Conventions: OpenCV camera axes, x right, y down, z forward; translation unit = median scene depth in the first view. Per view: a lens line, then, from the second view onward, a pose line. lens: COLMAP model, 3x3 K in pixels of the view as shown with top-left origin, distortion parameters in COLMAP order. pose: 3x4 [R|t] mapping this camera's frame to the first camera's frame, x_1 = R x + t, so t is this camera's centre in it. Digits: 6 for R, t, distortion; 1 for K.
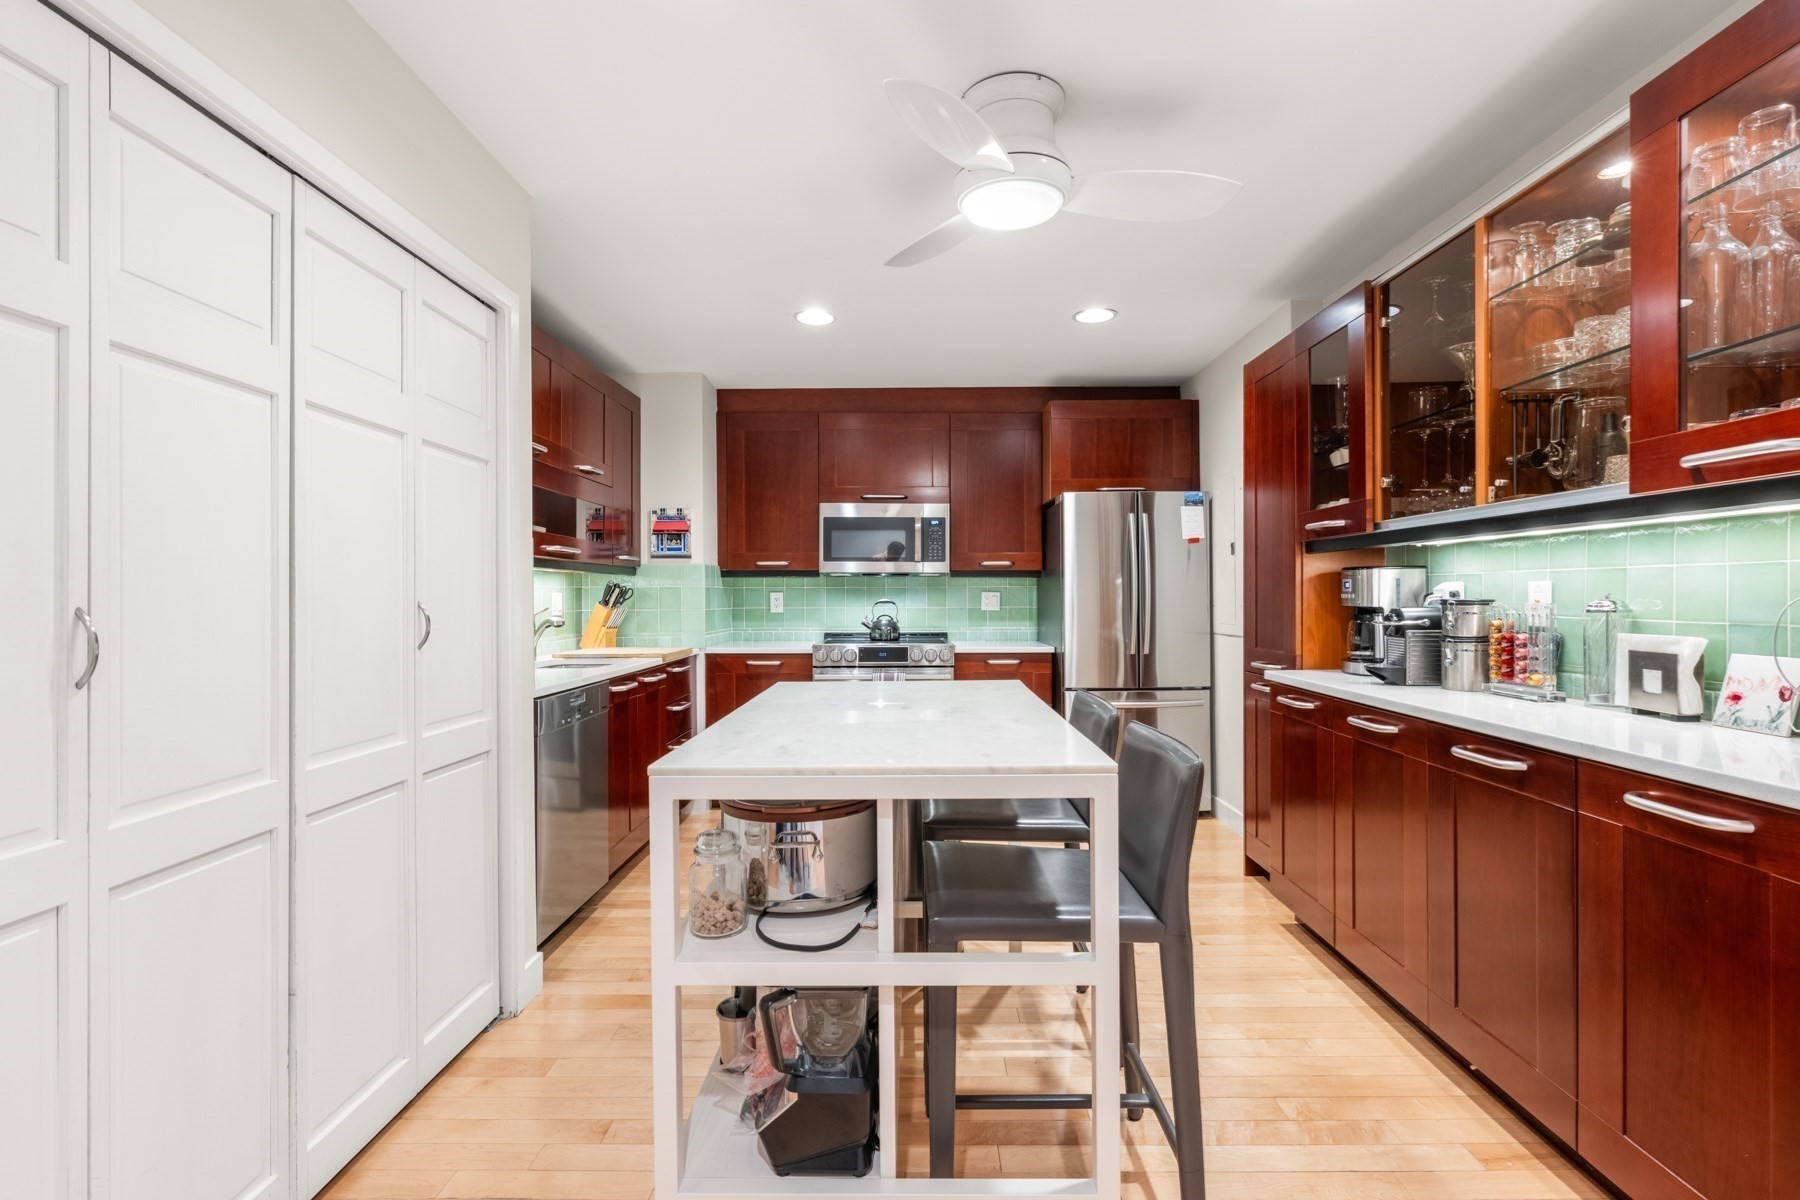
lens RADIAL K [[838.1, 0, 900.7], [0, 838.1, 596.7], [0, 0, 1]] dist [0.004126, -0.000101]
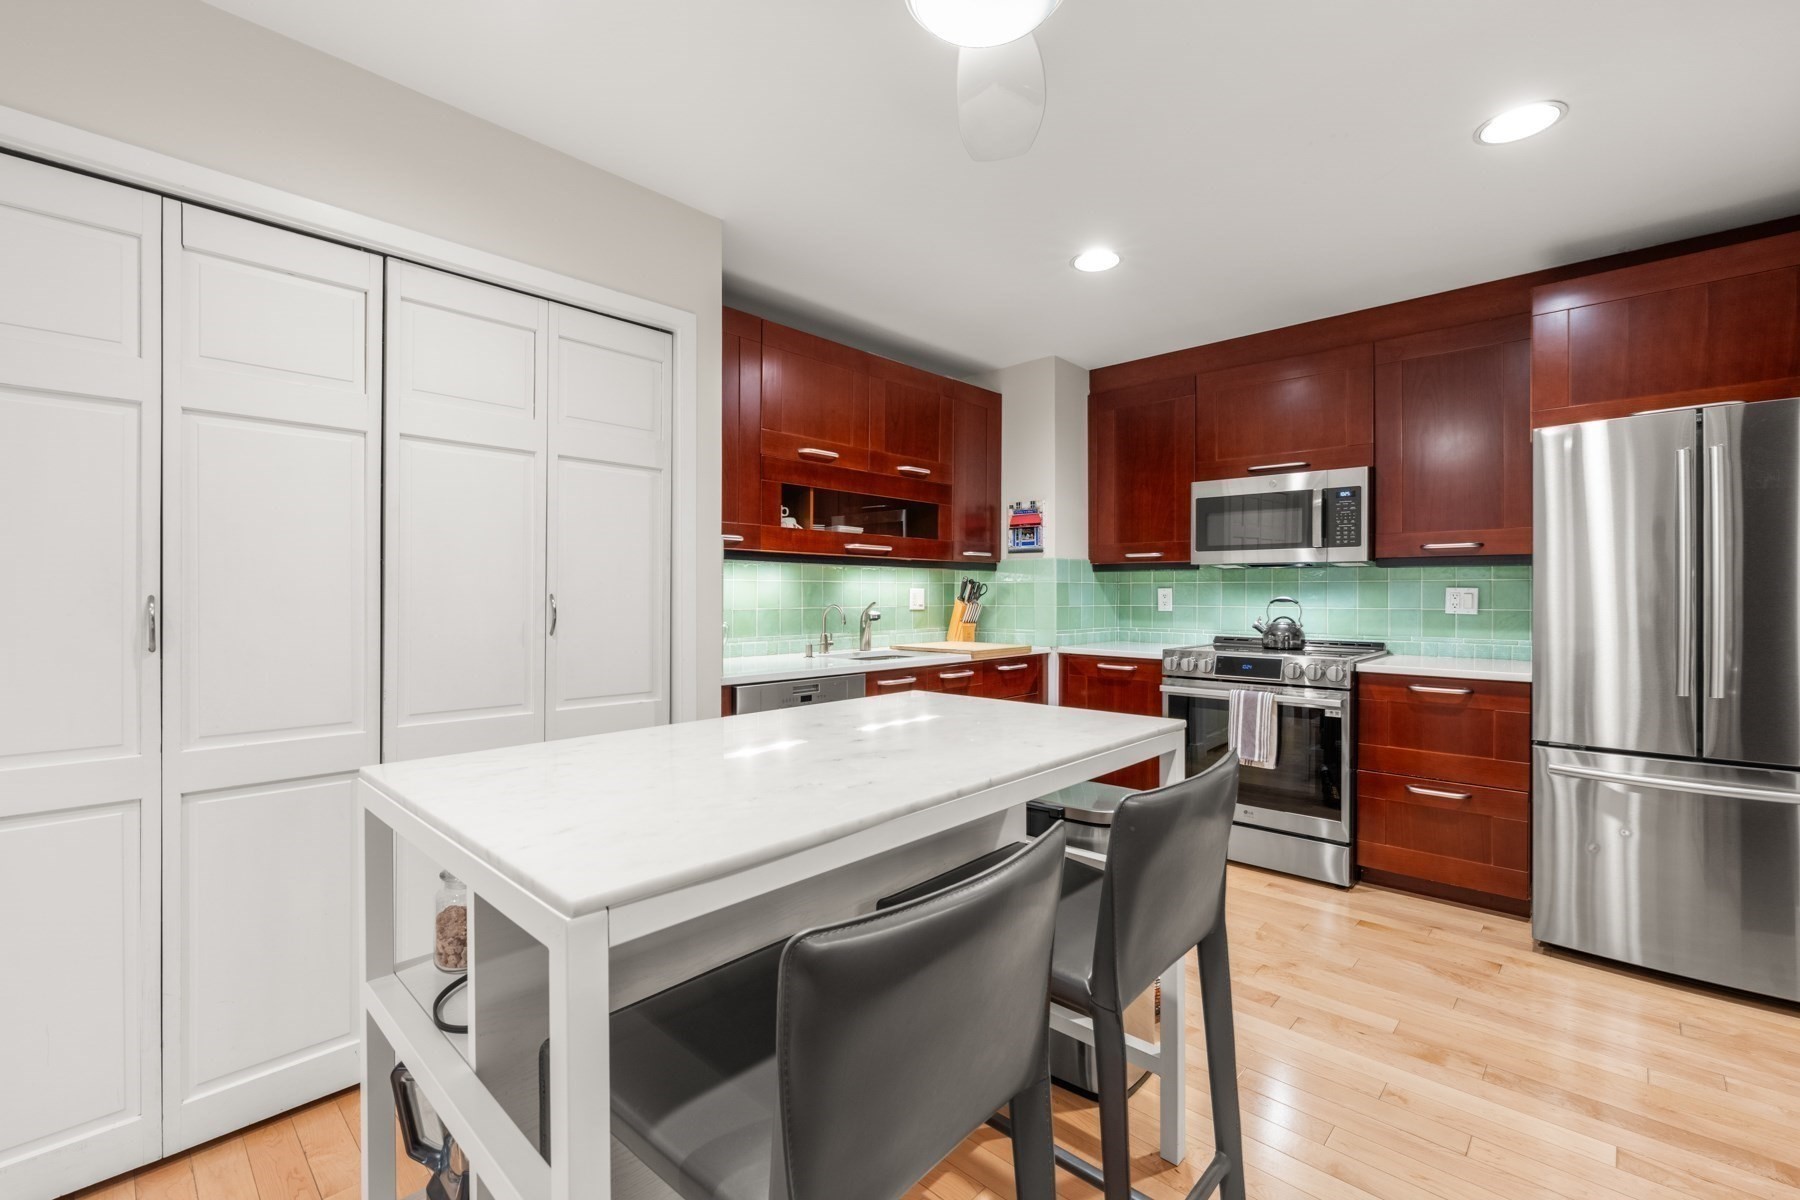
lens RADIAL K [[776.6, 0, 901.5], [0, 776.6, 594.8], [0, 0, 1]] dist [0.001596, -0.000670]
pose [[0.733165, 0.005537, -0.680029, 0.233369], [-0.004461, 0.999984, 0.003332, 0.000270], [0.680037, 0.000591, 0.733178, 0.240335]]
